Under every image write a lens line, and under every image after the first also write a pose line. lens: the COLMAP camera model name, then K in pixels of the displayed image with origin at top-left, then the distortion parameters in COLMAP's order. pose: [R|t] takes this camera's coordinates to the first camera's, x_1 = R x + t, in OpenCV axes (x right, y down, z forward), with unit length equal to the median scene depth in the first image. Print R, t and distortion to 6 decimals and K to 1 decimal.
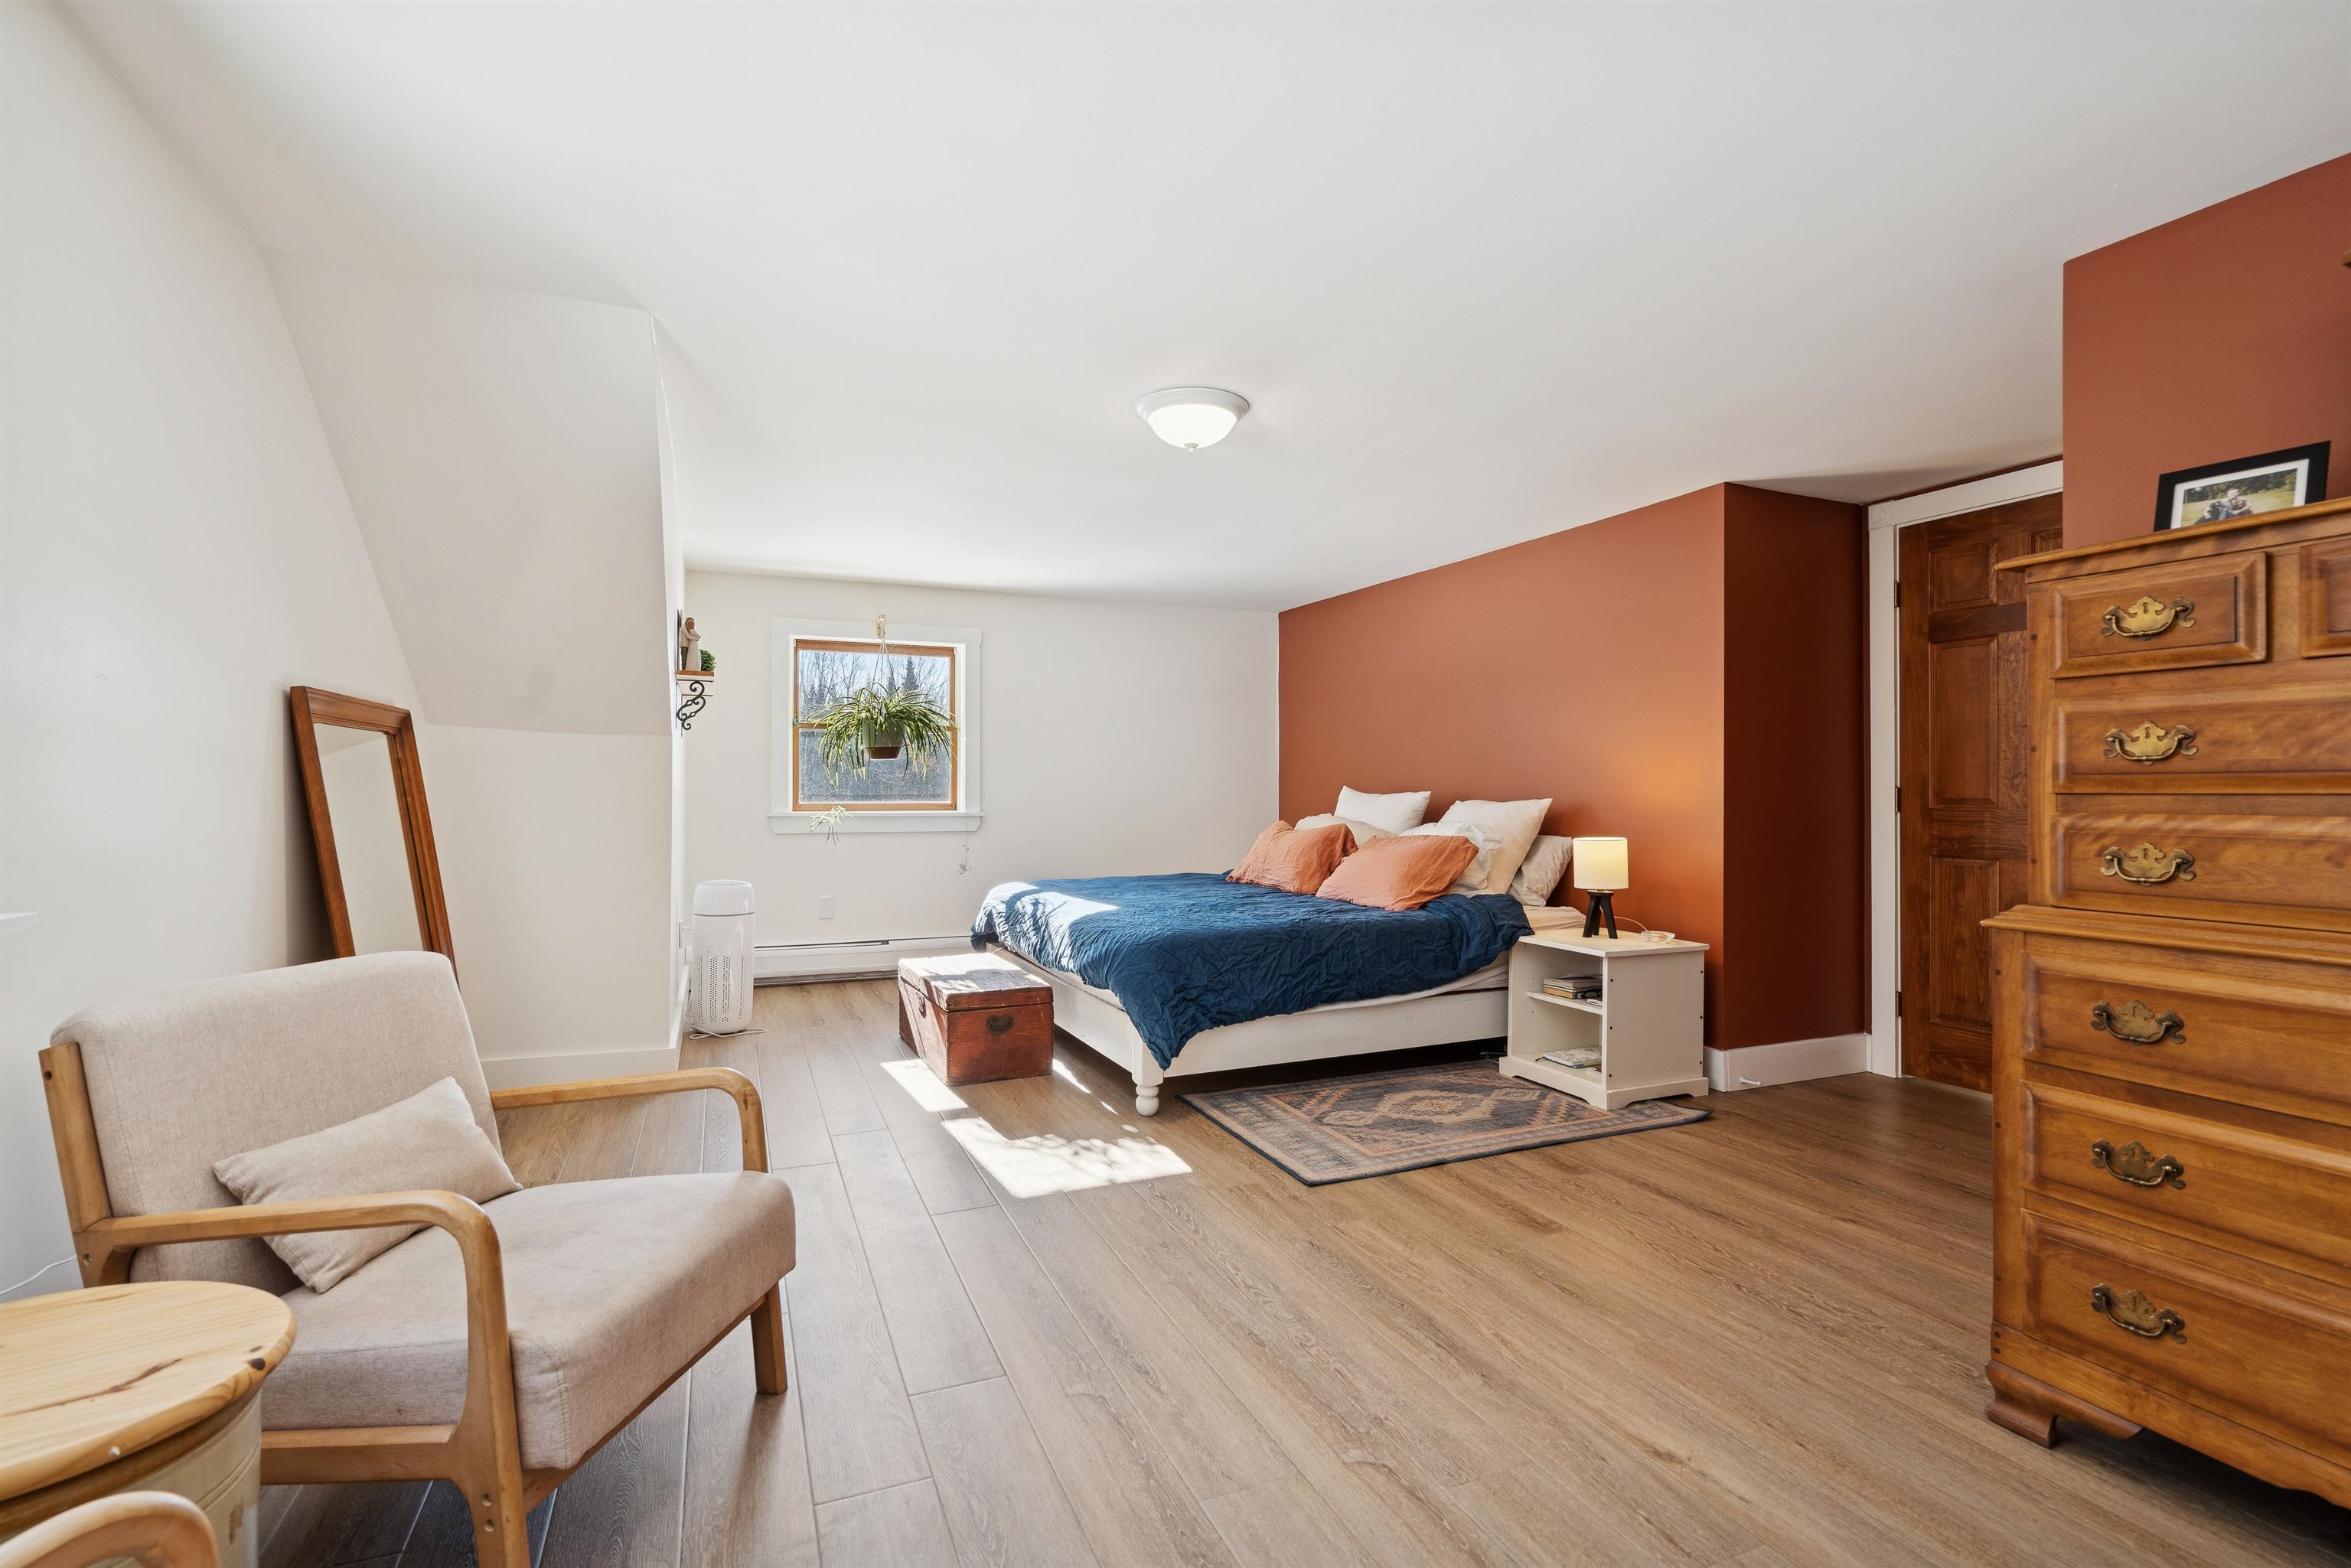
lens RADIAL K [[1055.8, 0, 1171.8], [0, 1055.8, 790.1], [0, 0, 1]] dist [-0.003744, 0.004553]
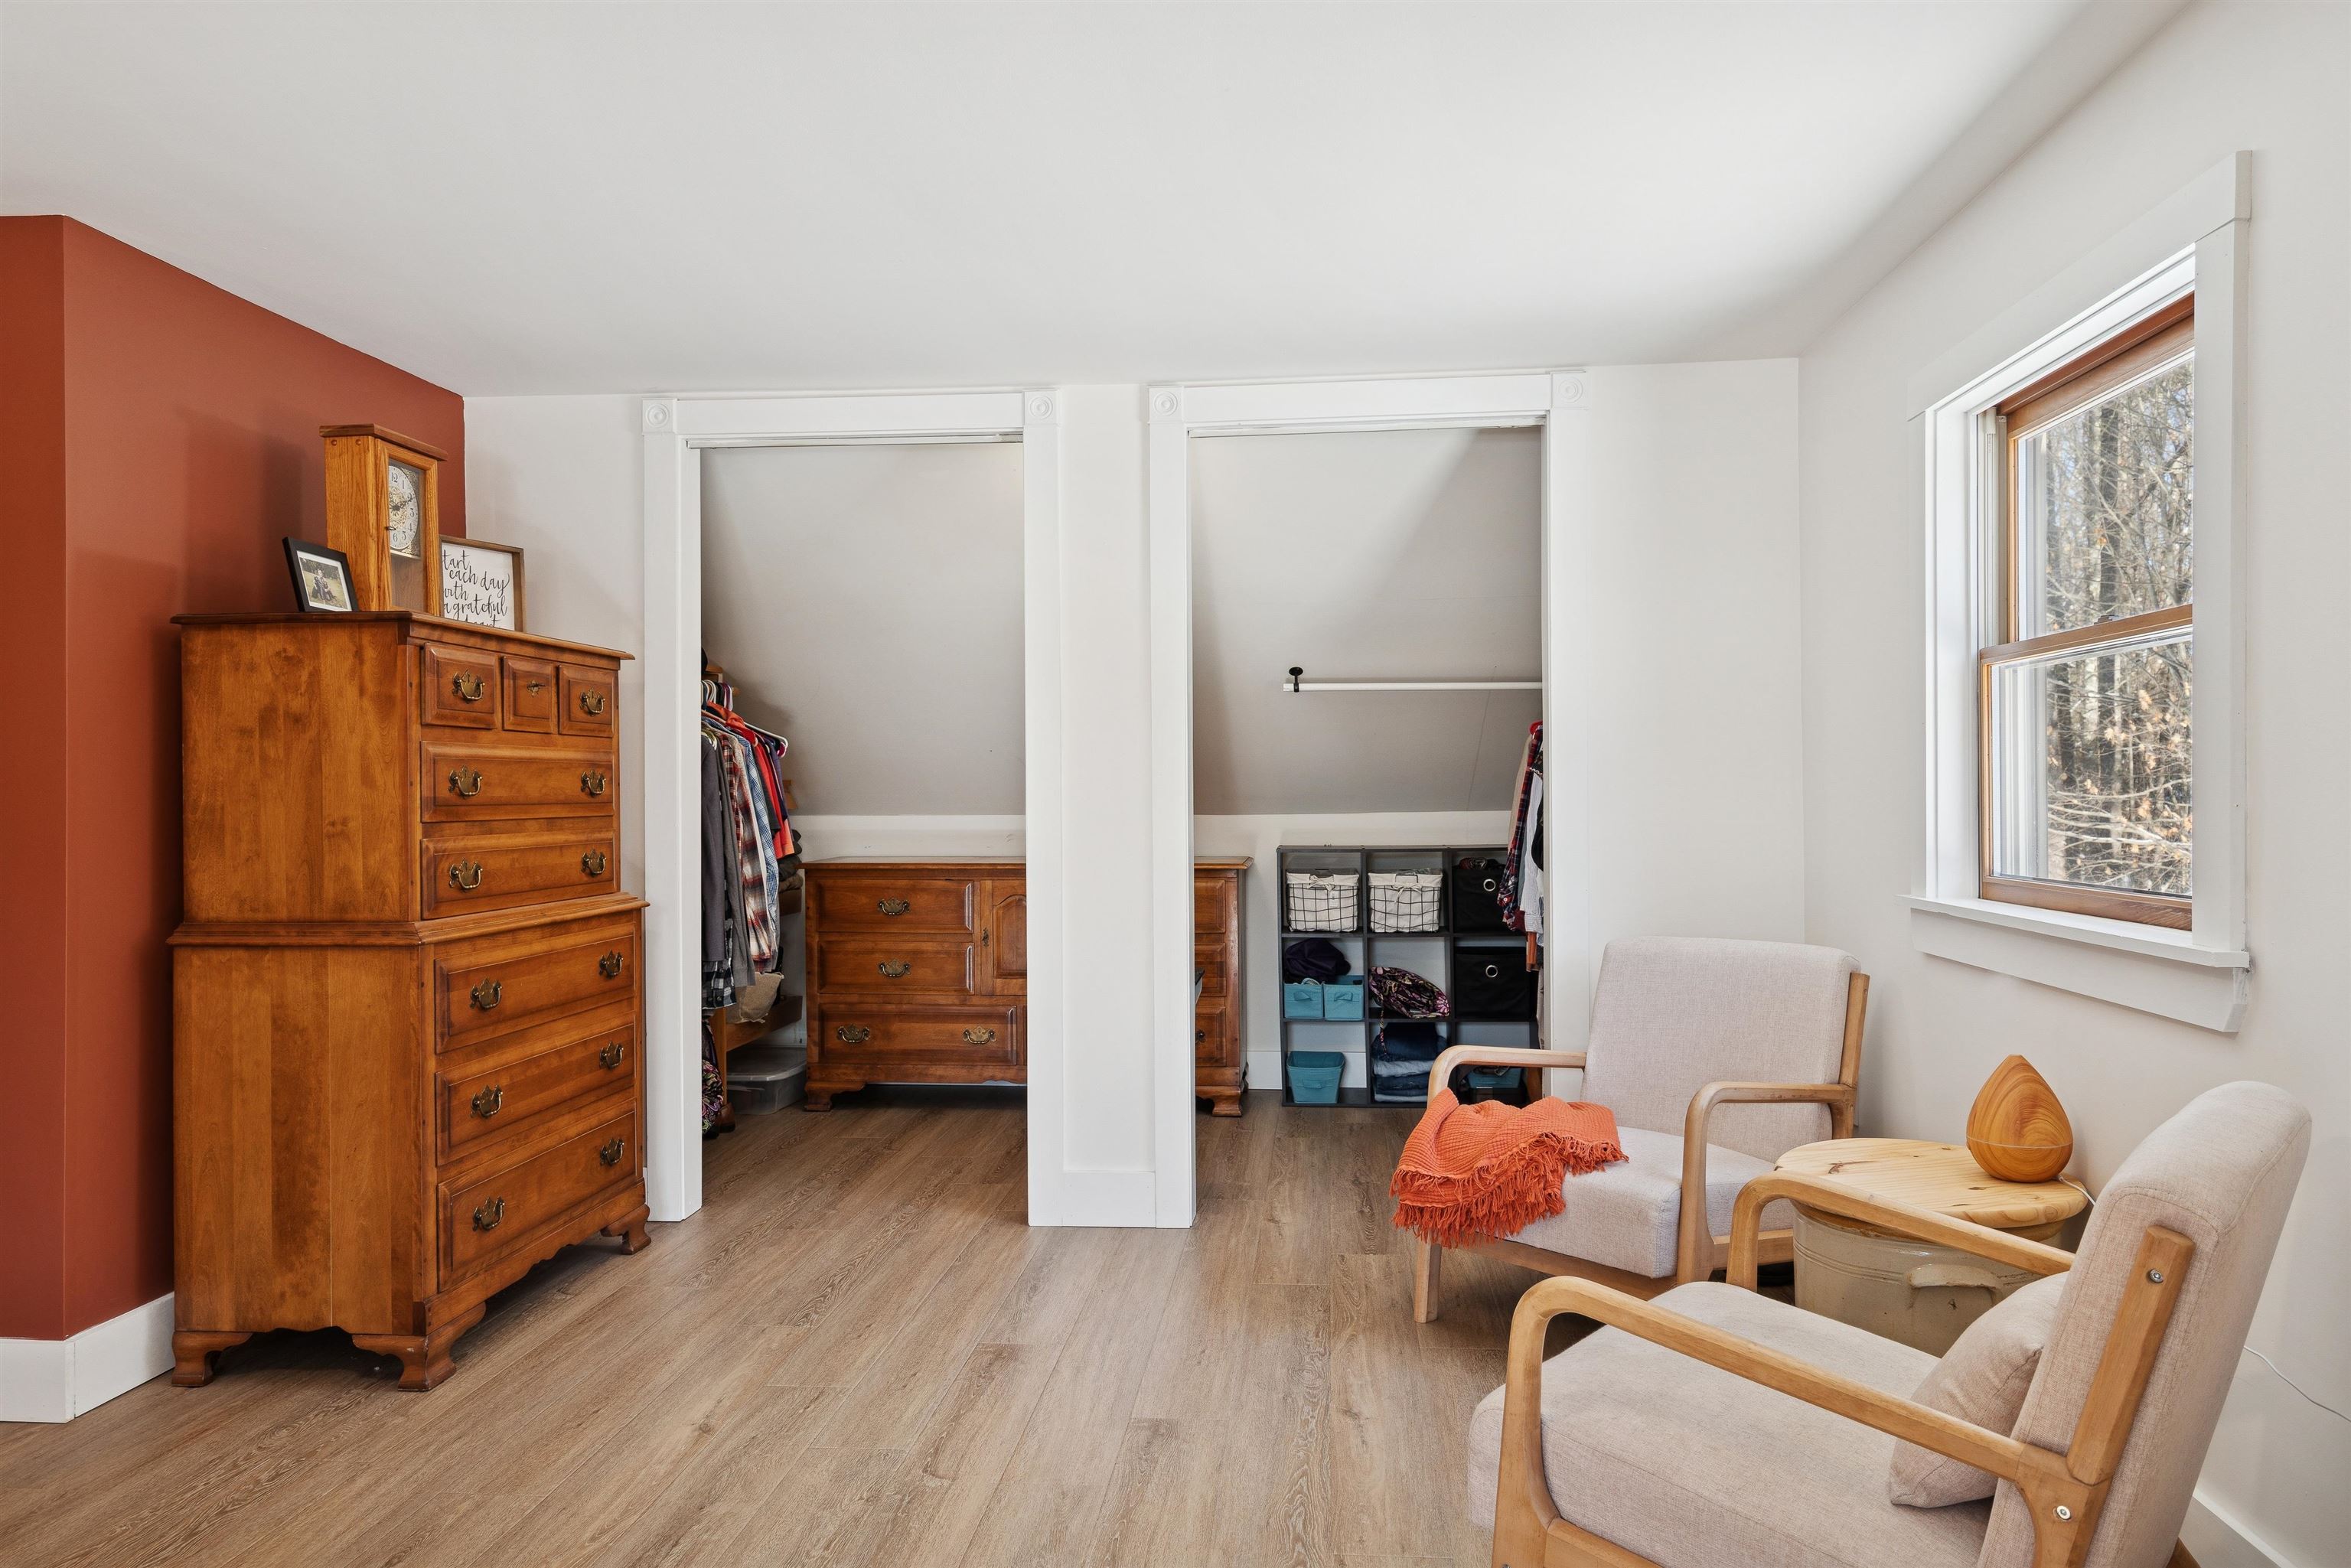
lens RADIAL K [[1597.5, 0, 1175.5], [0, 1597.5, 784.0], [0, 0, 1]] dist [0.000673, 0.000016]
pose [[-0.877551, 0.003212, 0.479472, -0.751955], [0.003460, 0.999994, -0.000366, -0.037145], [-0.479470, 0.001337, -0.877557, 2.197227]]
